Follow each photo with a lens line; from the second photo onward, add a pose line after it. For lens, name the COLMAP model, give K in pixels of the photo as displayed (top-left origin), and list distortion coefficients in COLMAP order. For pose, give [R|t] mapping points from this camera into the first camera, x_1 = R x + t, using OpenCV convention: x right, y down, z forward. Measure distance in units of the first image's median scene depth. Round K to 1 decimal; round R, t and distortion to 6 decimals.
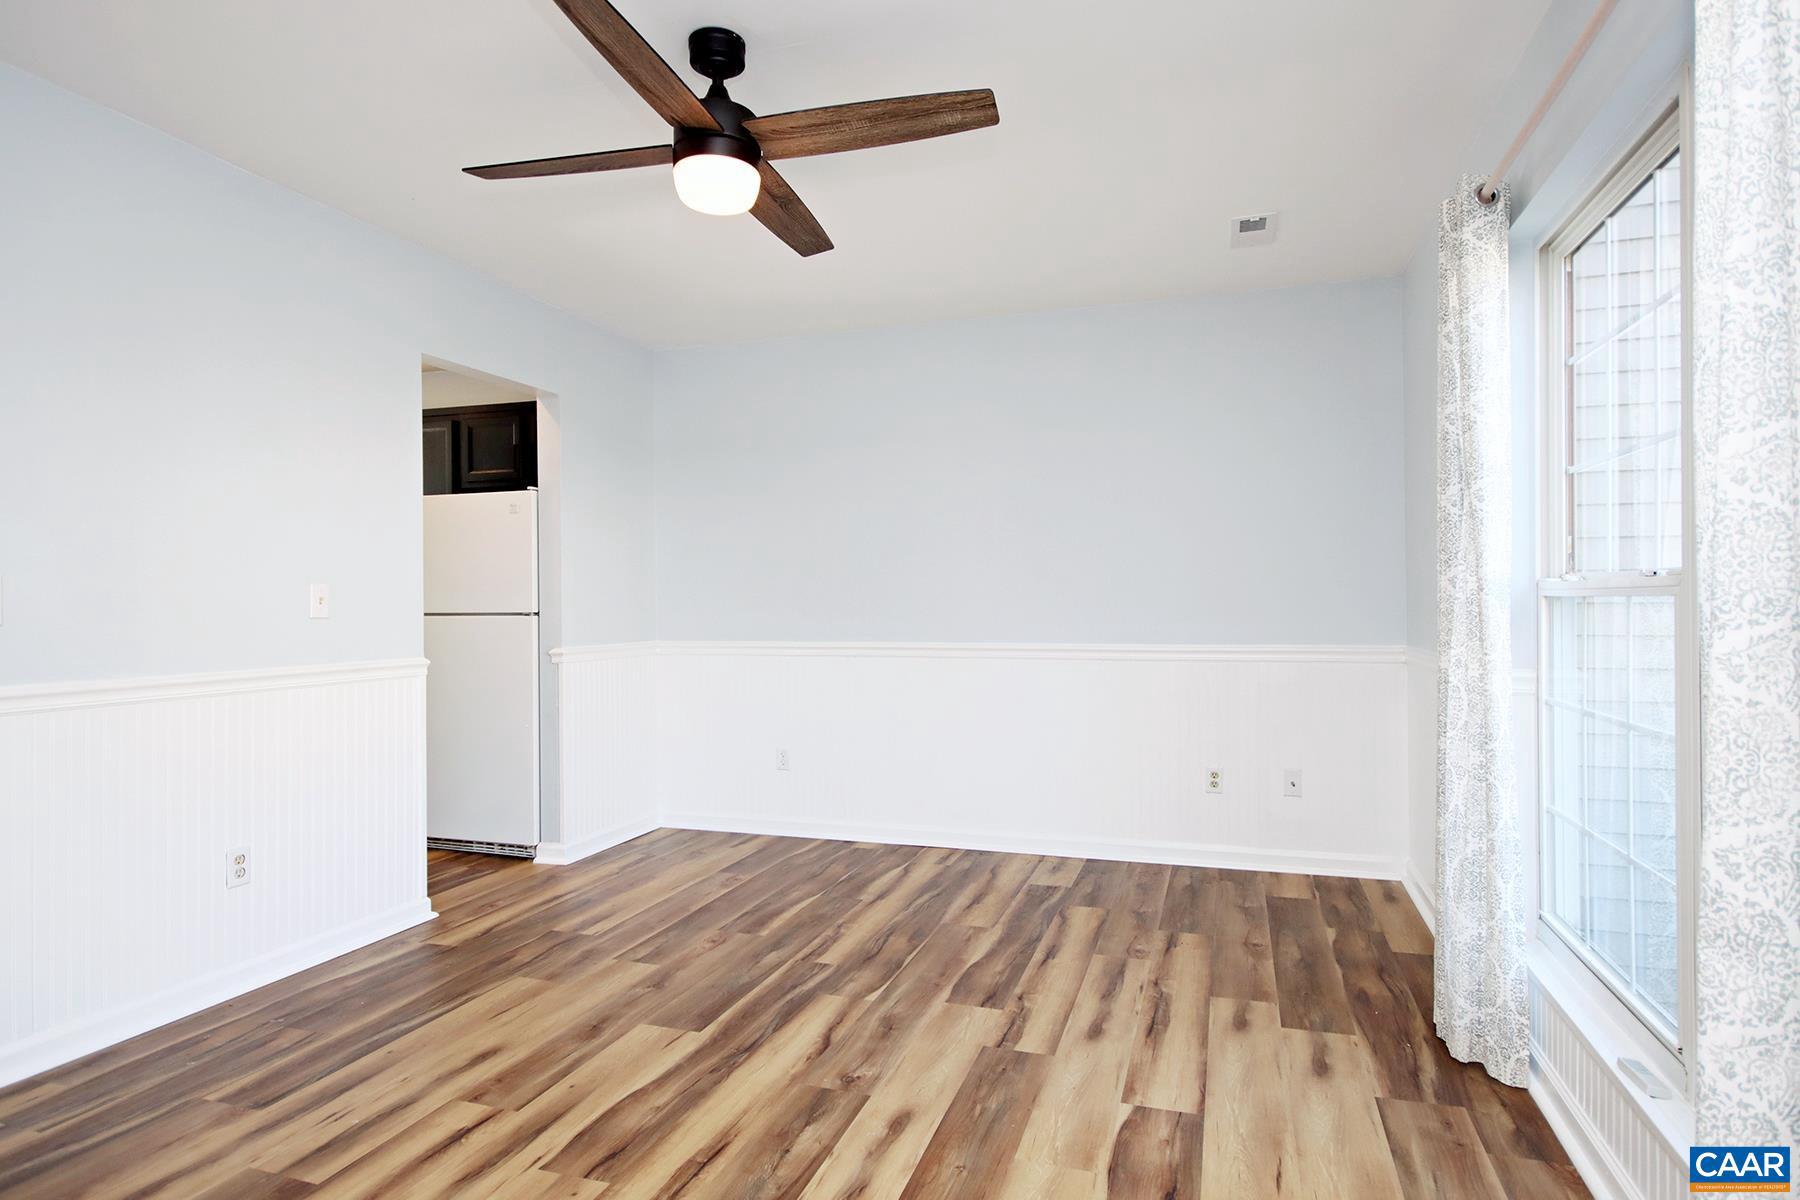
lens RADIAL K [[990.0, 0, 900.0], [0, 990.0, 600.0], [0, 0, 1]] dist [-0.000287, 0.000203]
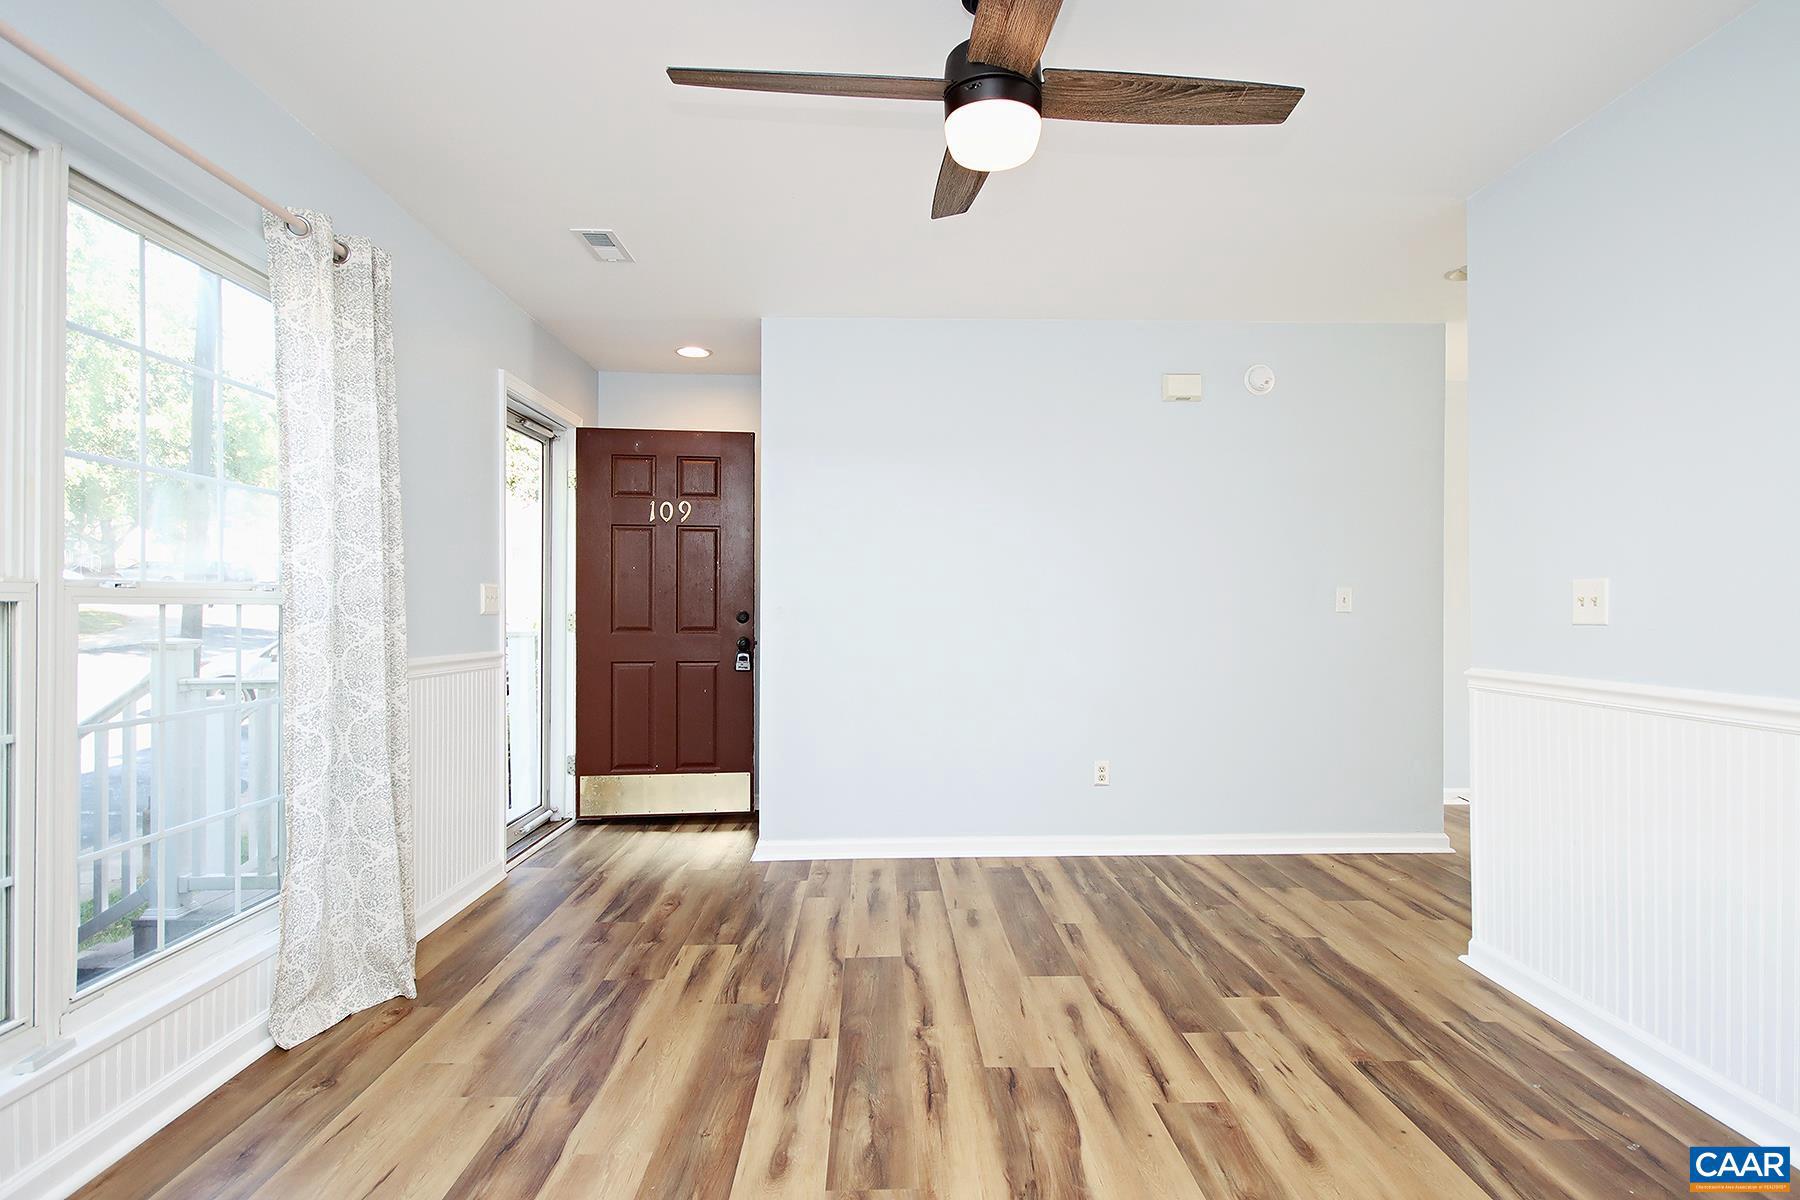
lens RADIAL K [[831.4, 0, 906.9], [0, 831.4, 605.8], [0, 0, 1]] dist [0.000721, 0.000126]
pose [[-0.925593, 0.001453, -0.378517, 0.128902], [0.003565, 0.999982, -0.004878, 0.001132], [0.378503, -0.005865, -0.925581, 1.238932]]
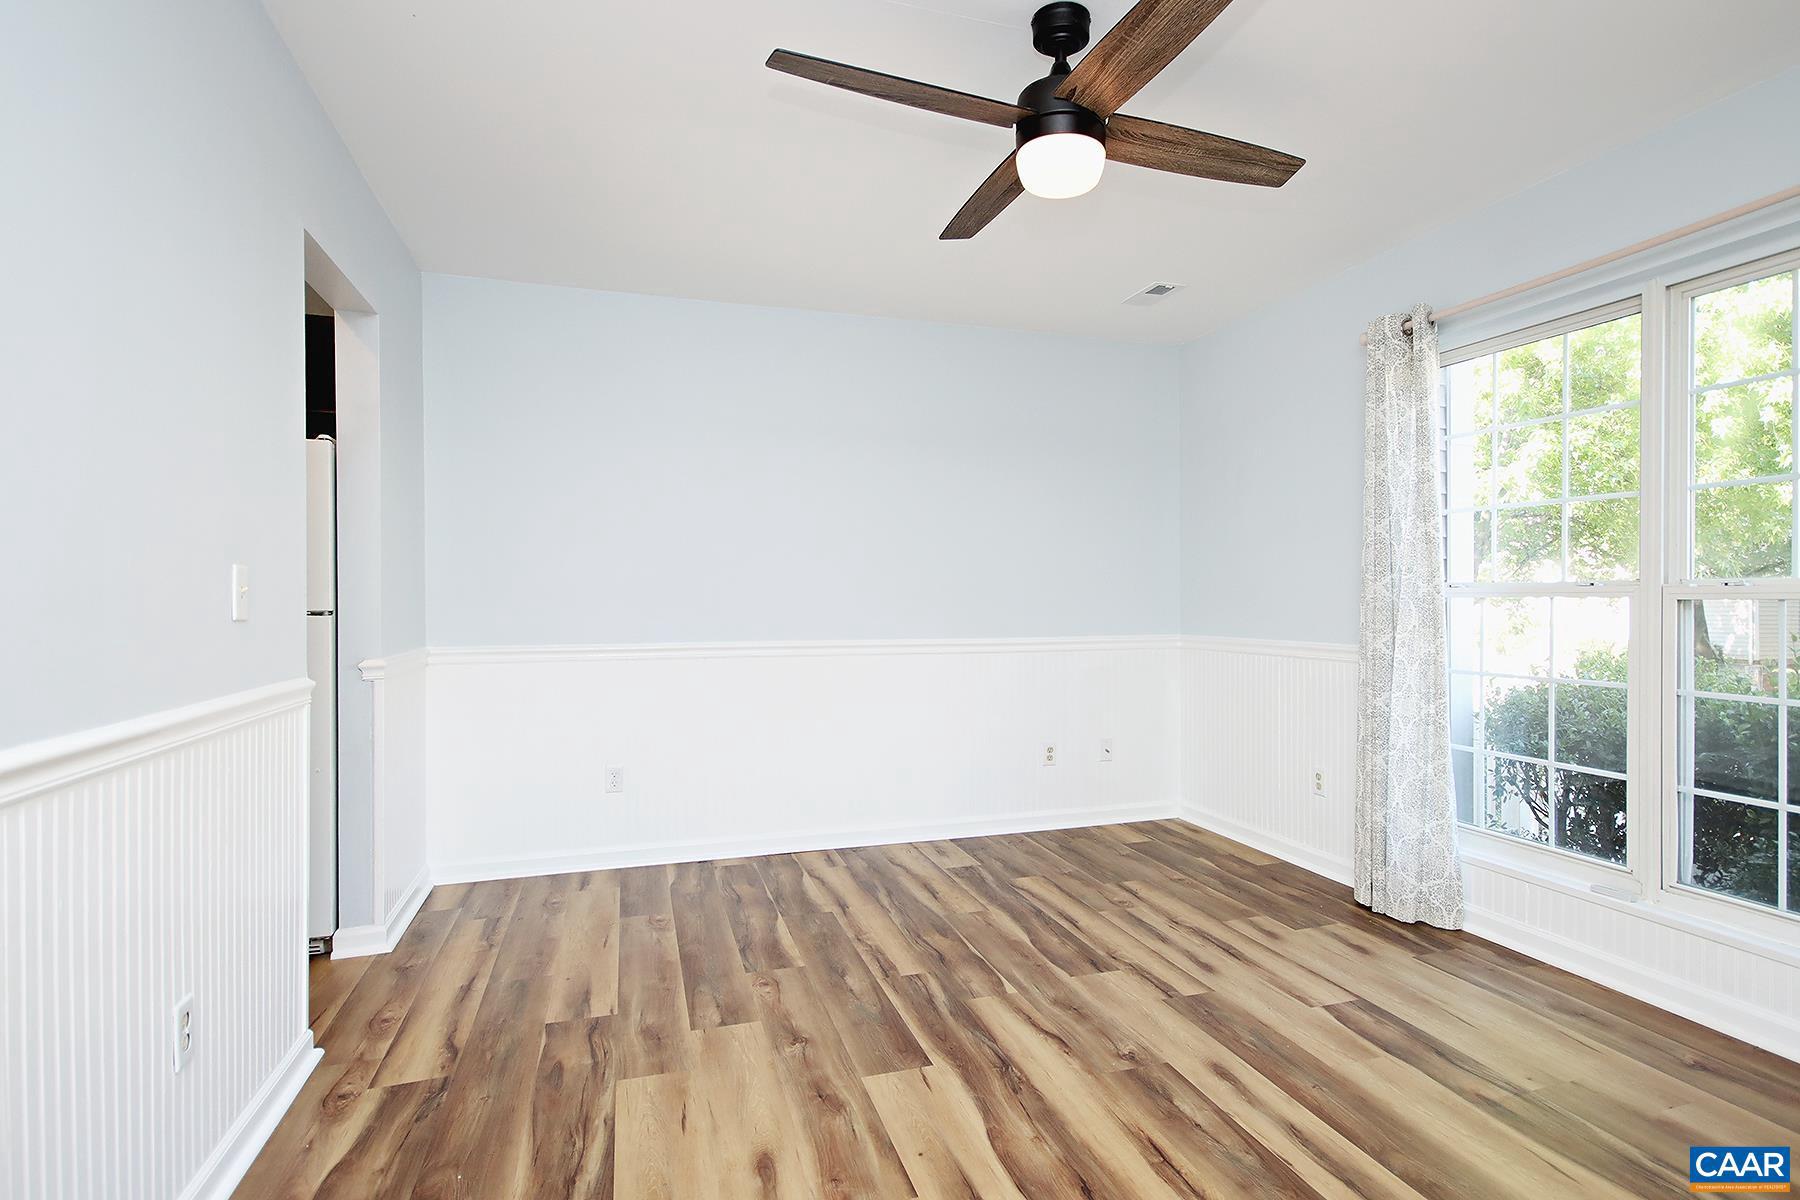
lens RADIAL K [[990.0, 0, 900.0], [0, 990.0, 600.0], [0, 0, 1]] dist [-0.000287, 0.000203]
pose [[0.788457, 0.003643, 0.615079, -0.669502], [-0.005654, 0.999983, 0.001325, 0.002314], [-0.615063, -0.004522, 0.788465, 0.248332]]
